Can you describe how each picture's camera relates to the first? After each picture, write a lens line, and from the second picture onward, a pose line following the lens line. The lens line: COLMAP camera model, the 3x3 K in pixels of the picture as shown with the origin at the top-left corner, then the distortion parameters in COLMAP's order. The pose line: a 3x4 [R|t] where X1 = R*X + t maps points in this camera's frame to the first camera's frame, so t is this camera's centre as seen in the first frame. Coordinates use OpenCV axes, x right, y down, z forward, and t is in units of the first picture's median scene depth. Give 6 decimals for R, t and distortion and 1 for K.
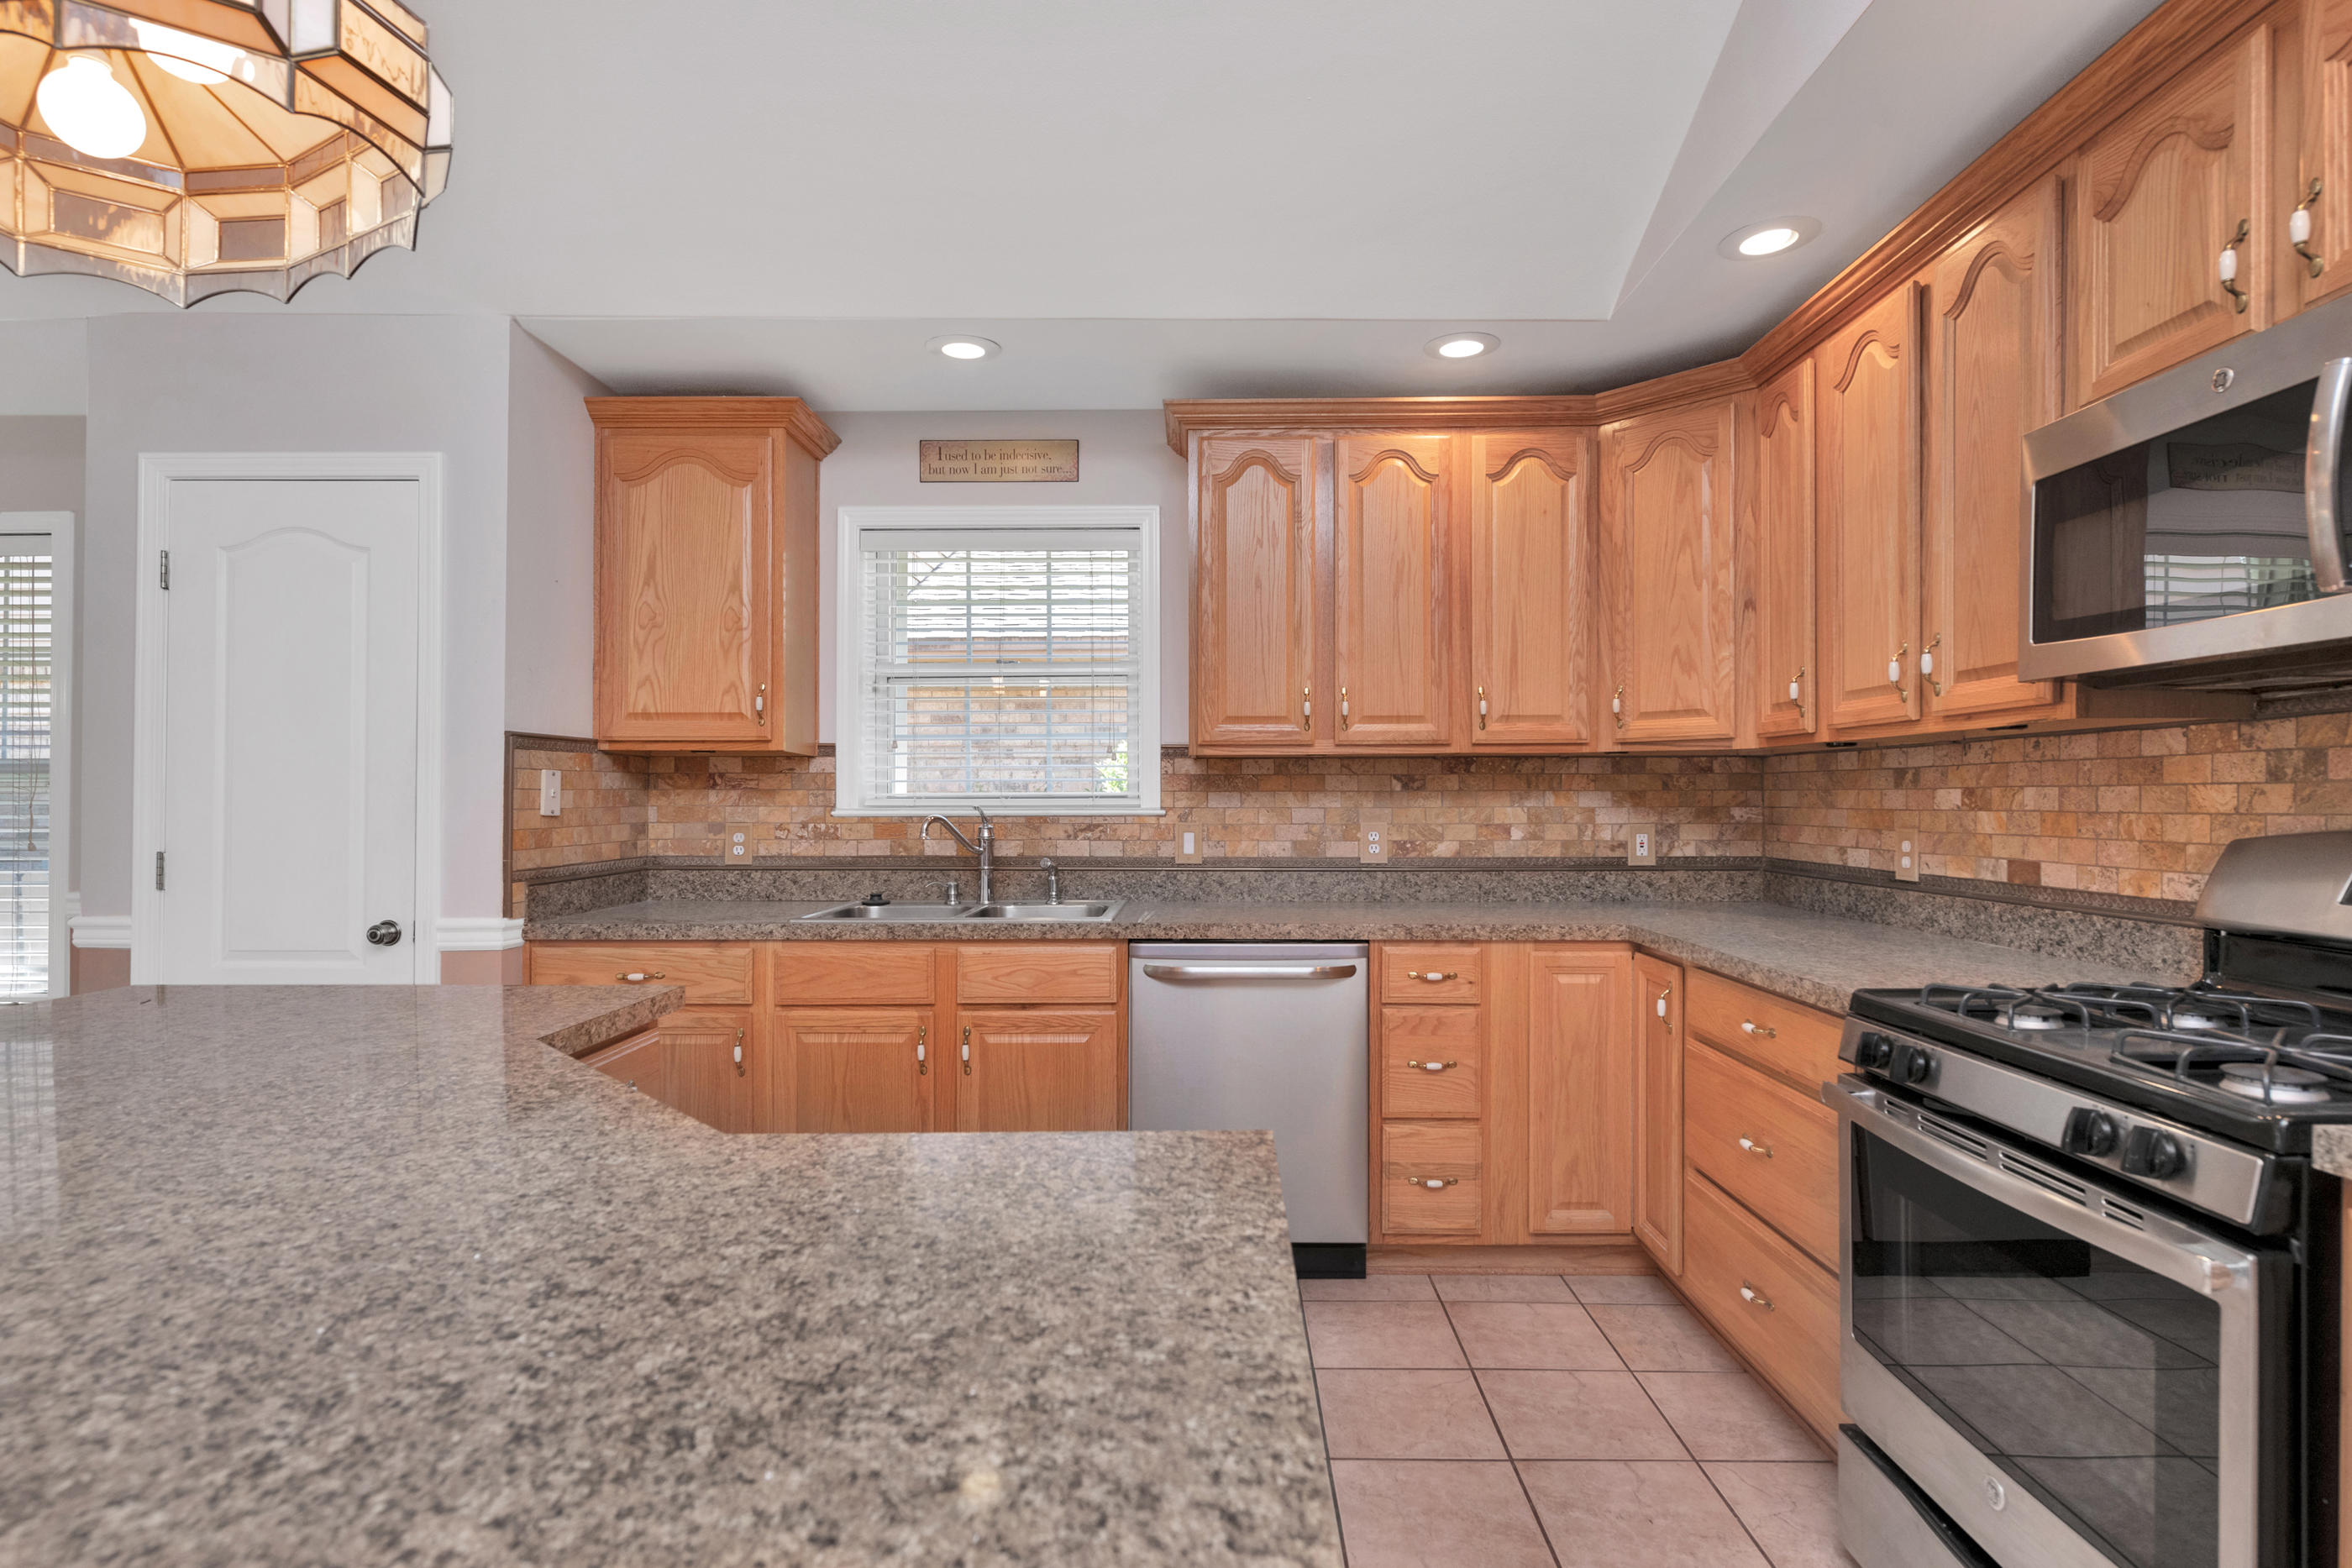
lens RADIAL K [[1147.4, 0, 1192.0], [0, 1147.4, 806.1], [0, 0, 1]] dist [0.013054, -0.007431]
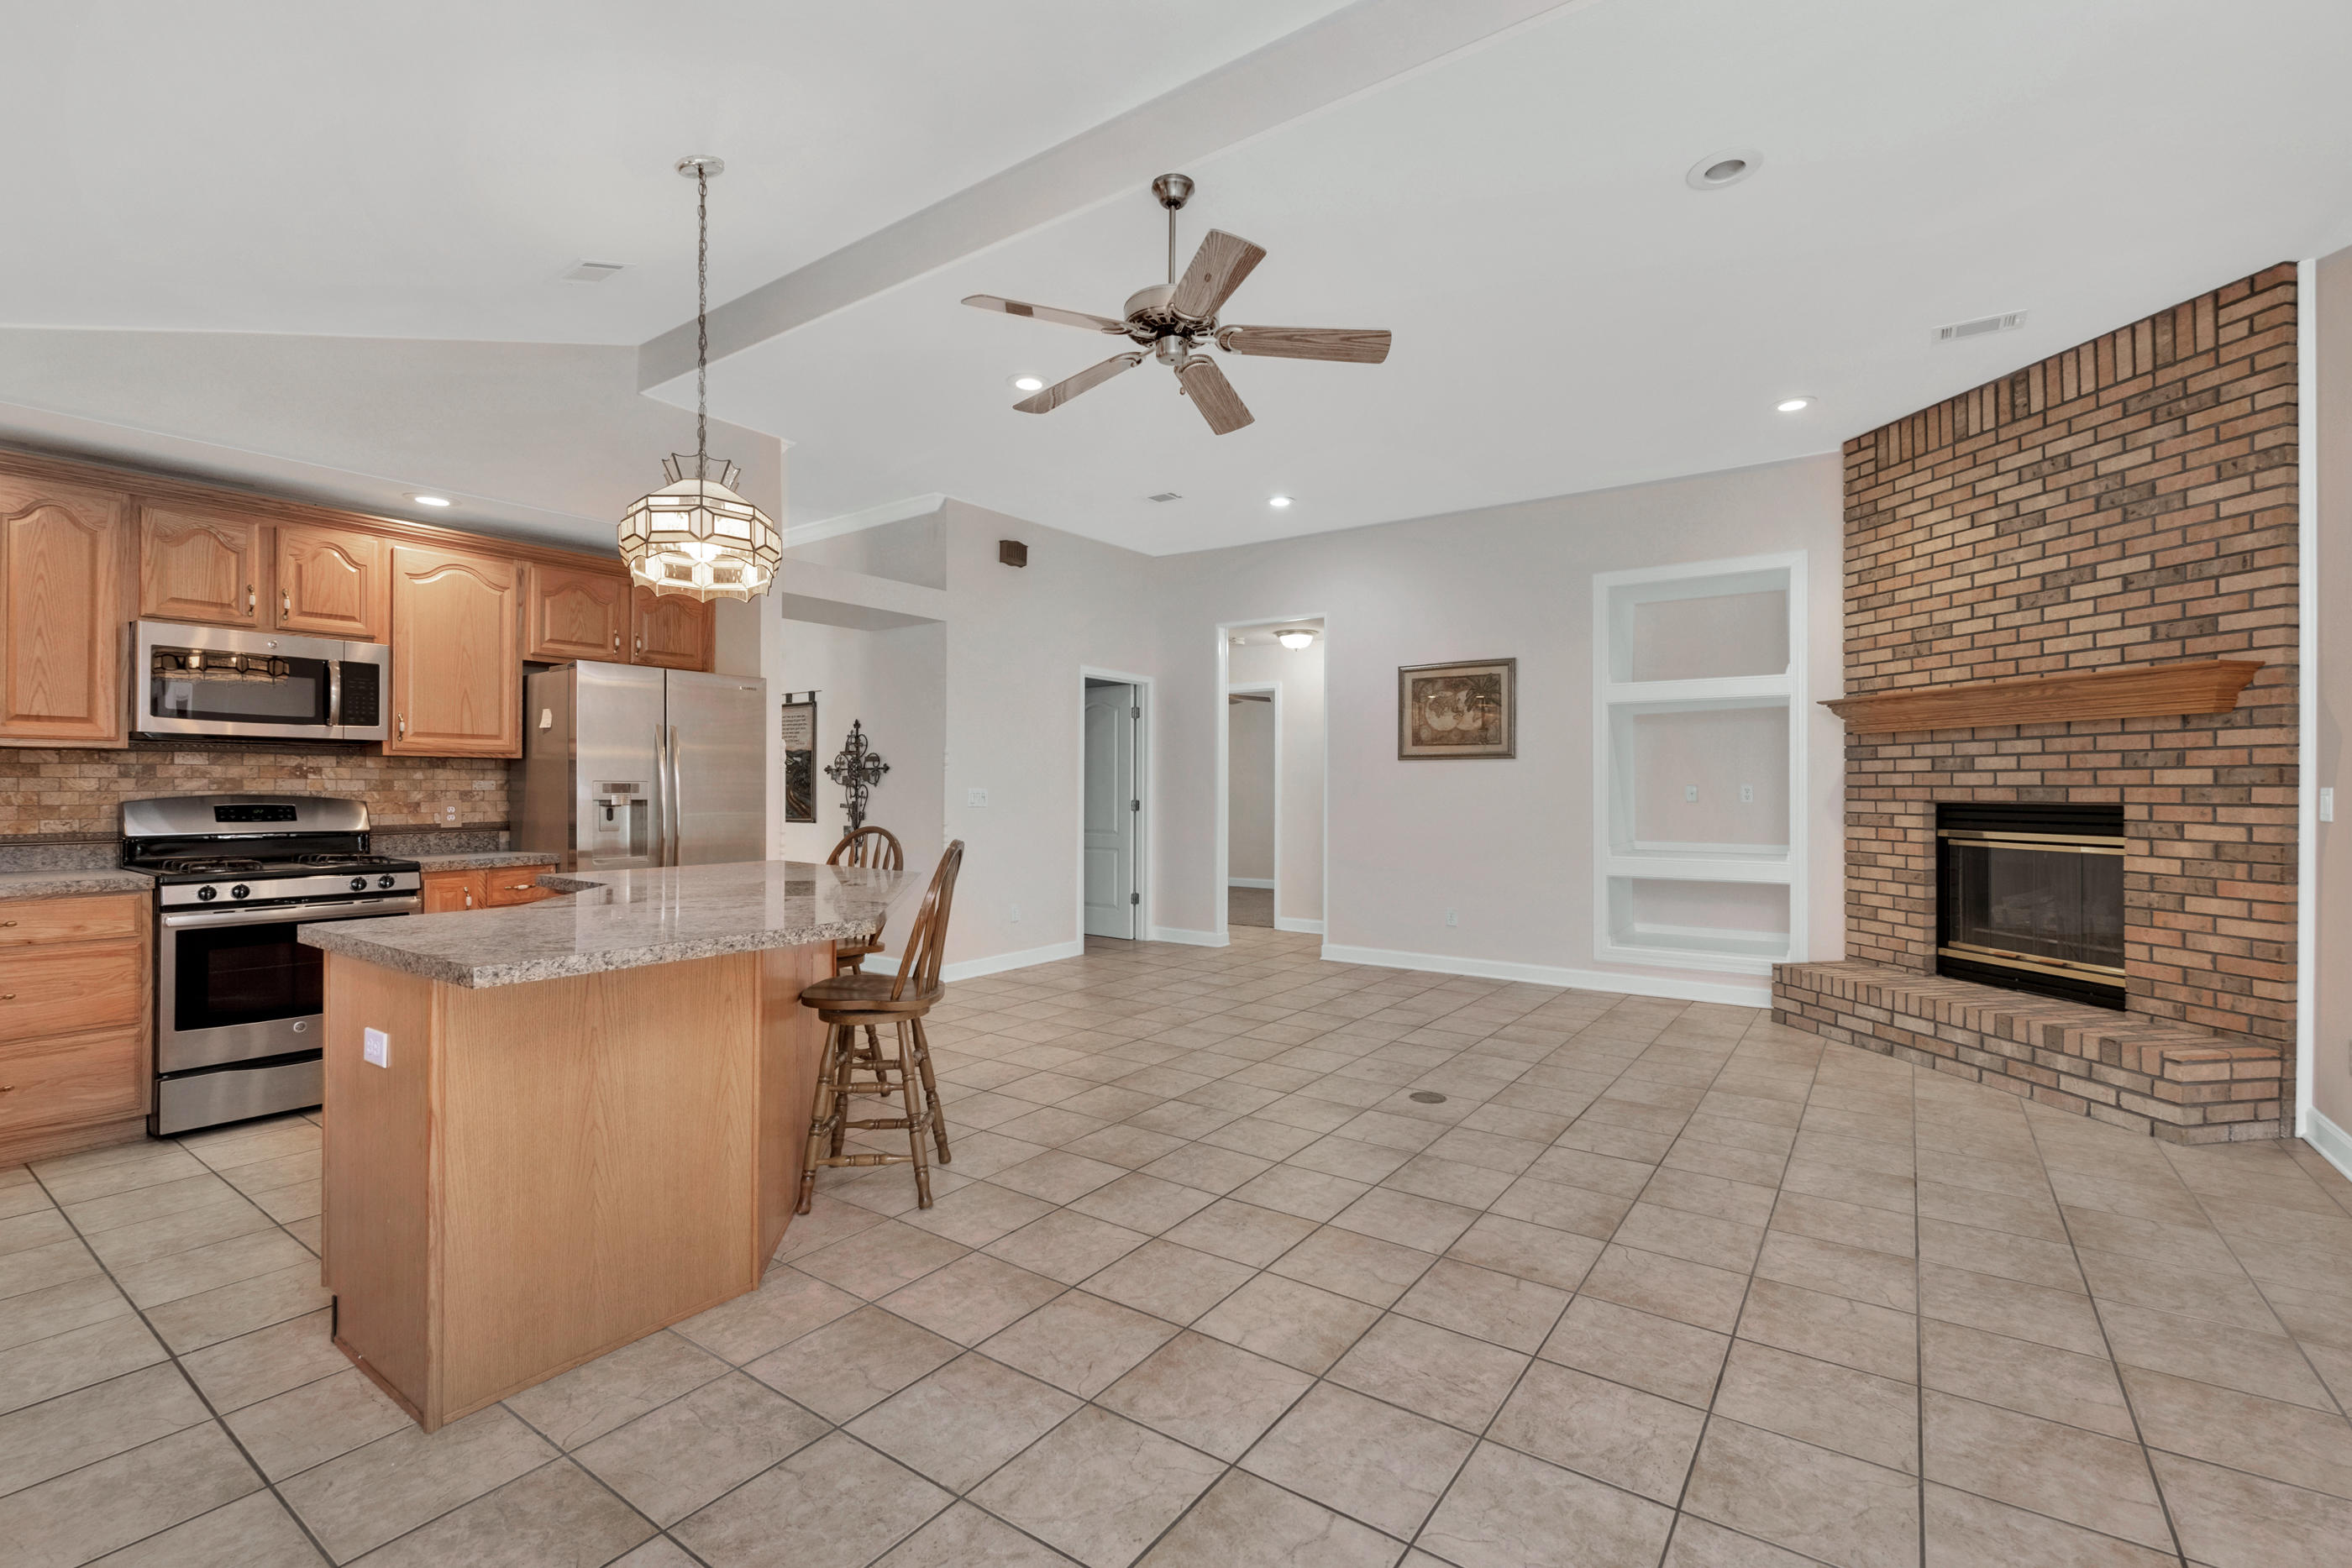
lens RADIAL K [[1134.6, 0, 1252.6], [0, 1134.6, 798.5], [0, 0, 1]] dist [-0.003136, -0.001242]
pose [[-0.829499, -0.004991, 0.558486, -1.363687], [0.003397, 0.999896, 0.013981, -0.001625], [-0.558498, 0.013494, -0.829396, 0.957128]]
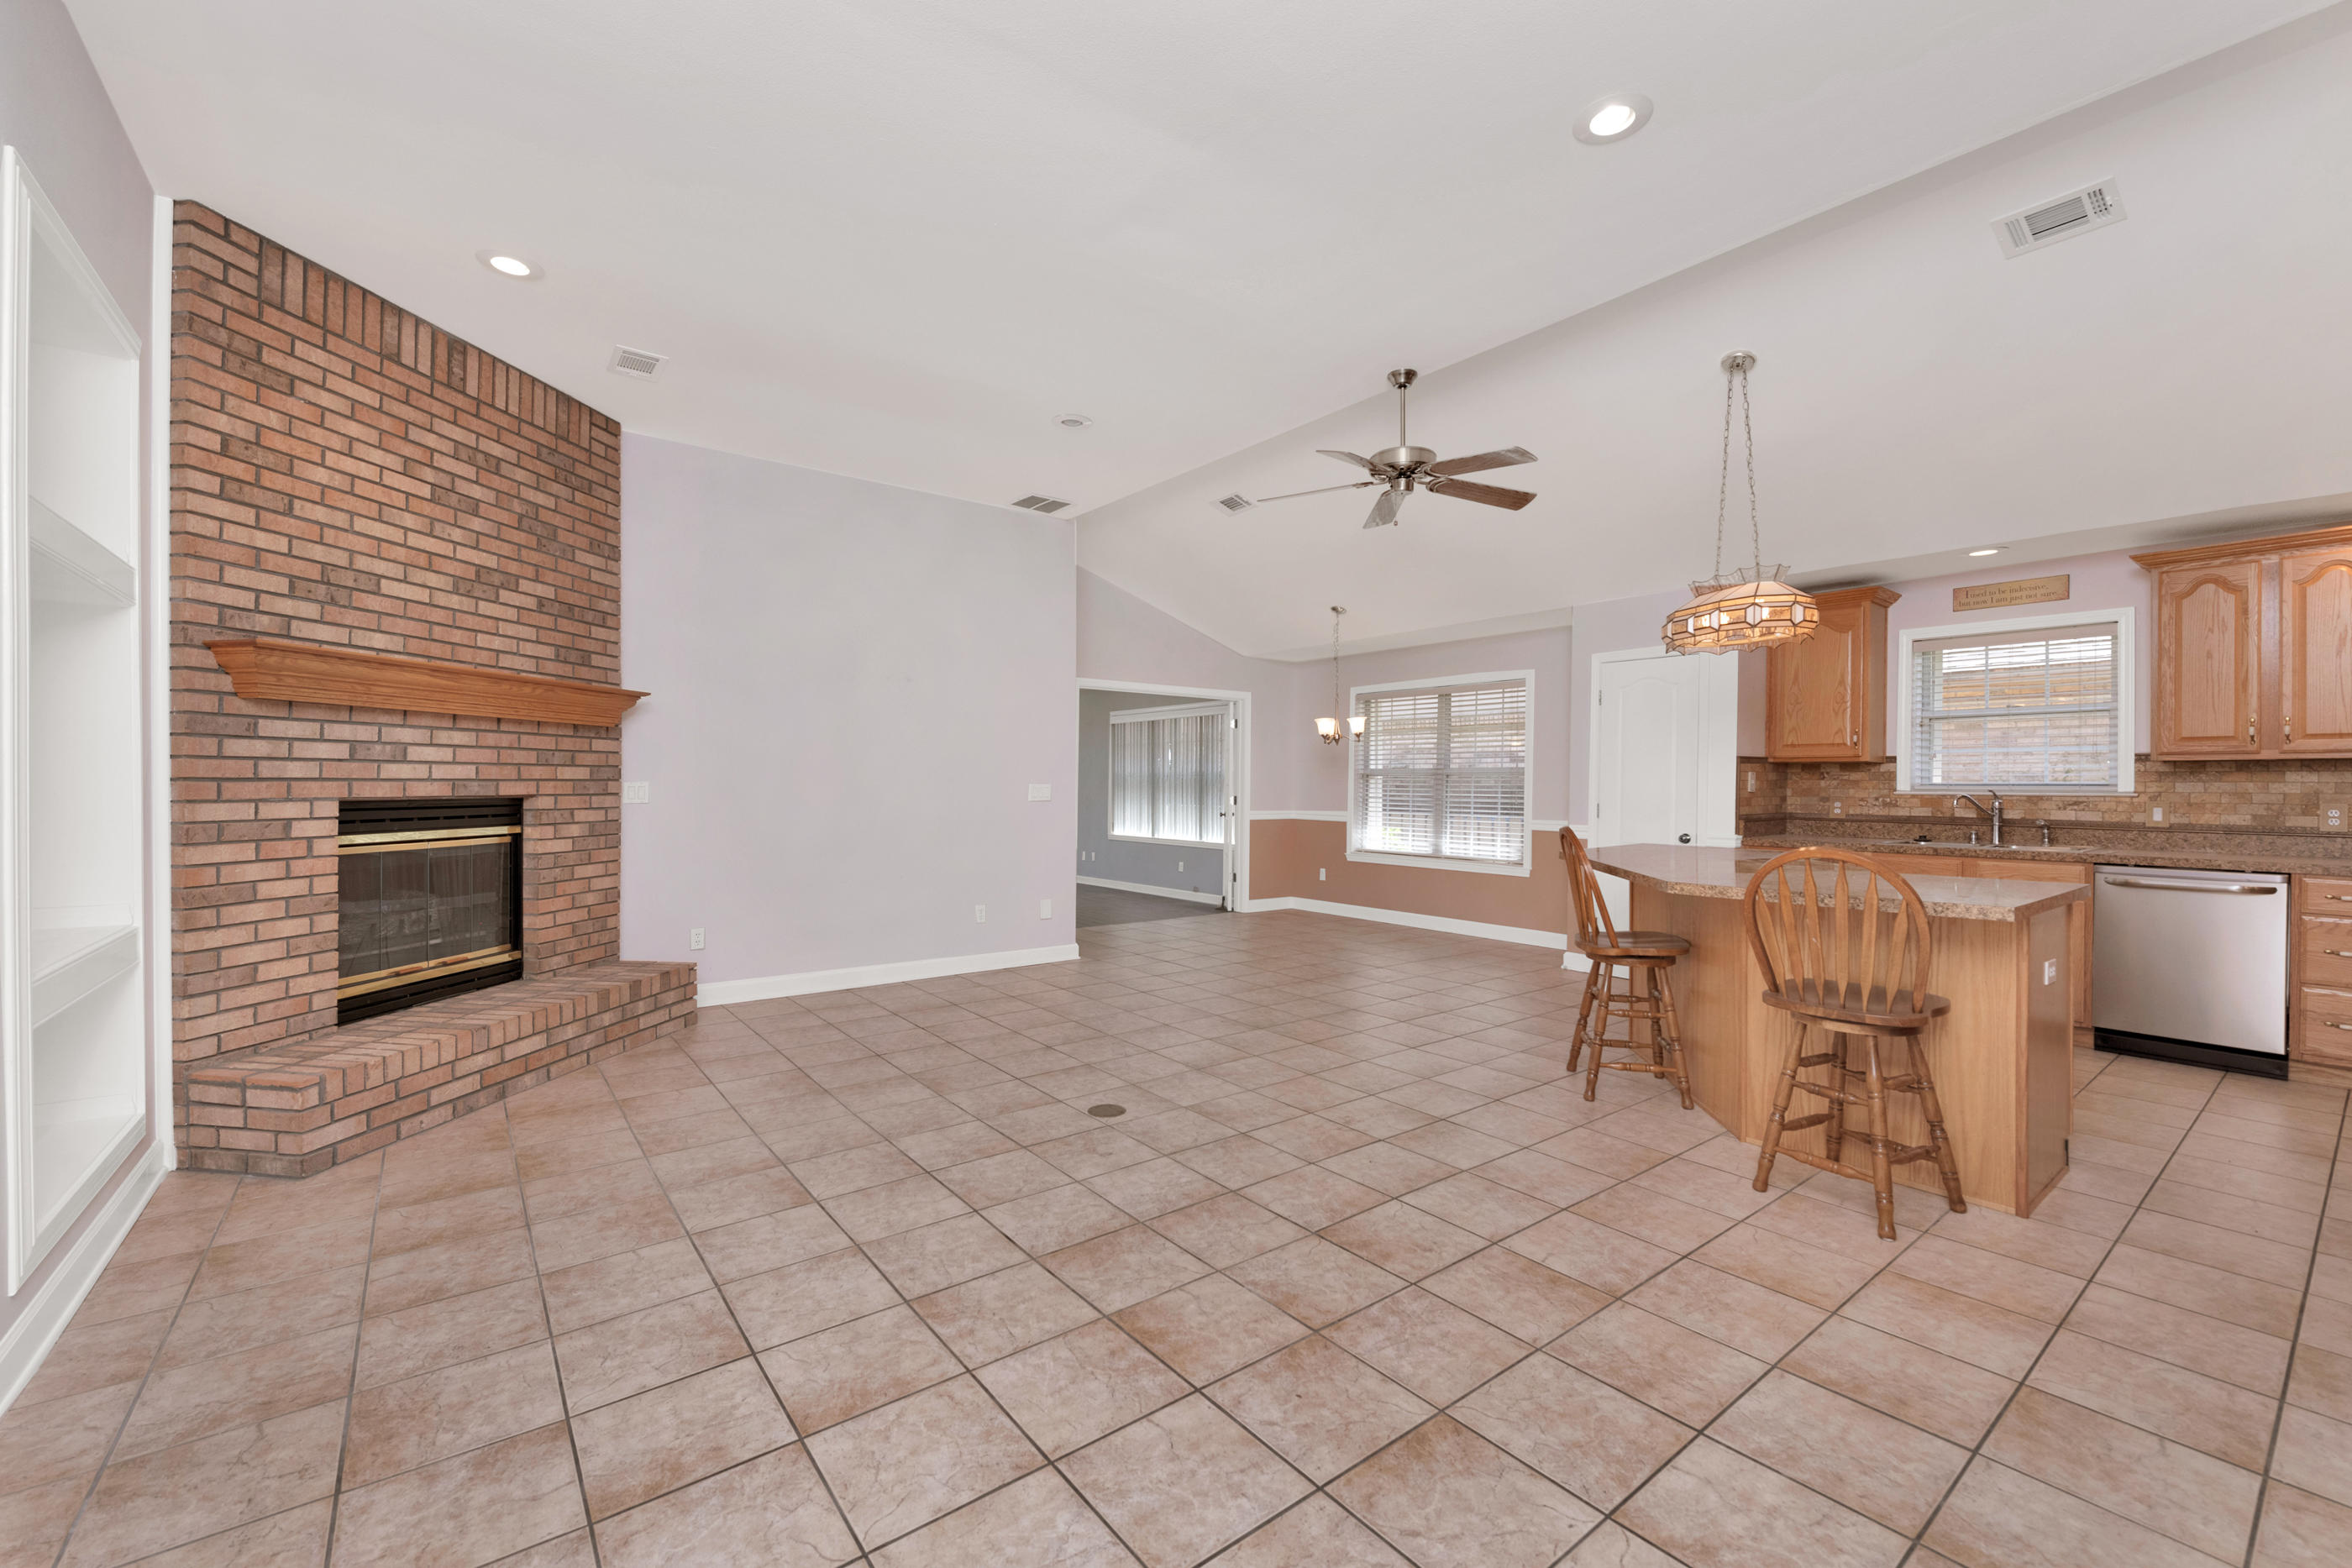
lens RADIAL K [[915.4, 0, 1190.2], [0, 915.4, 788.8], [0, 0, 1]] dist [-0.001461, -0.003456]
pose [[0.582552, 0.009600, -0.812737, 0.288554], [-0.009549, 0.999942, 0.004966, 0.003893], [0.812738, 0.004868, 0.582610, -1.008885]]
